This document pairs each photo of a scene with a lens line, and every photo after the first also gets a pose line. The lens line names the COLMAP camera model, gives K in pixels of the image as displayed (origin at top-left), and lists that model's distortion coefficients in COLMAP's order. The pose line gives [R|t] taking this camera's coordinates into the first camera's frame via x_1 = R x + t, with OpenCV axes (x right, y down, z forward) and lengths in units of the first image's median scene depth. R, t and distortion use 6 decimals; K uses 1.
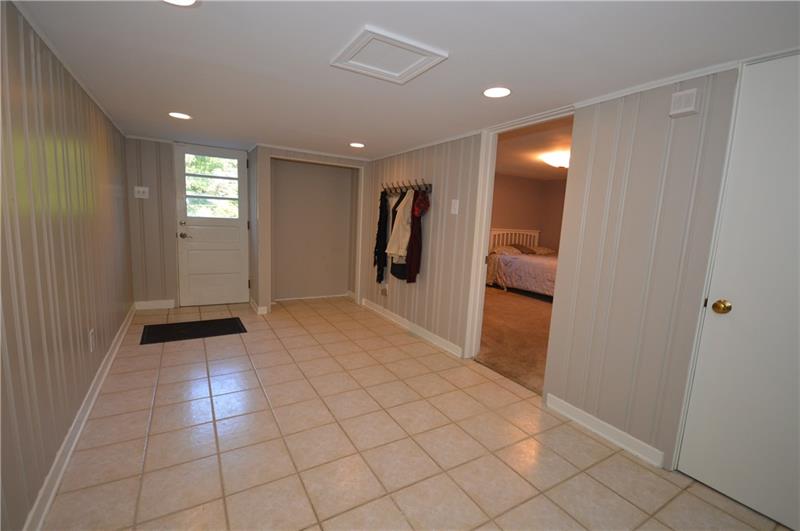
lens RADIAL K [[354.2, 0, 404.5], [0, 354.2, 265.3], [0, 0, 1]] dist [0.002586, 0.000105]
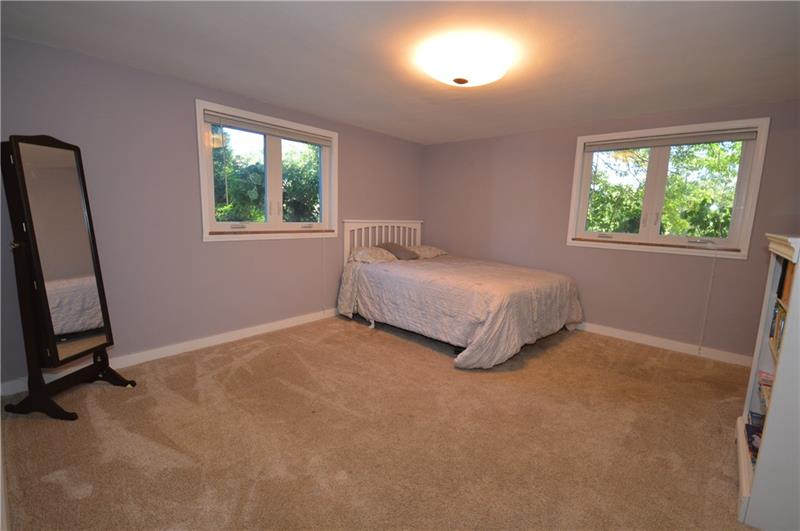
lens RADIAL K [[354.2, 0, 395.6], [0, 354.2, 266.0], [0, 0, 1]] dist [0.002586, 0.000105]
pose [[0.955591, -0.061147, 0.288282, 0.149720], [0.054562, 0.998034, 0.030832, -0.039972], [-0.289600, -0.013733, 0.957049, 0.411853]]
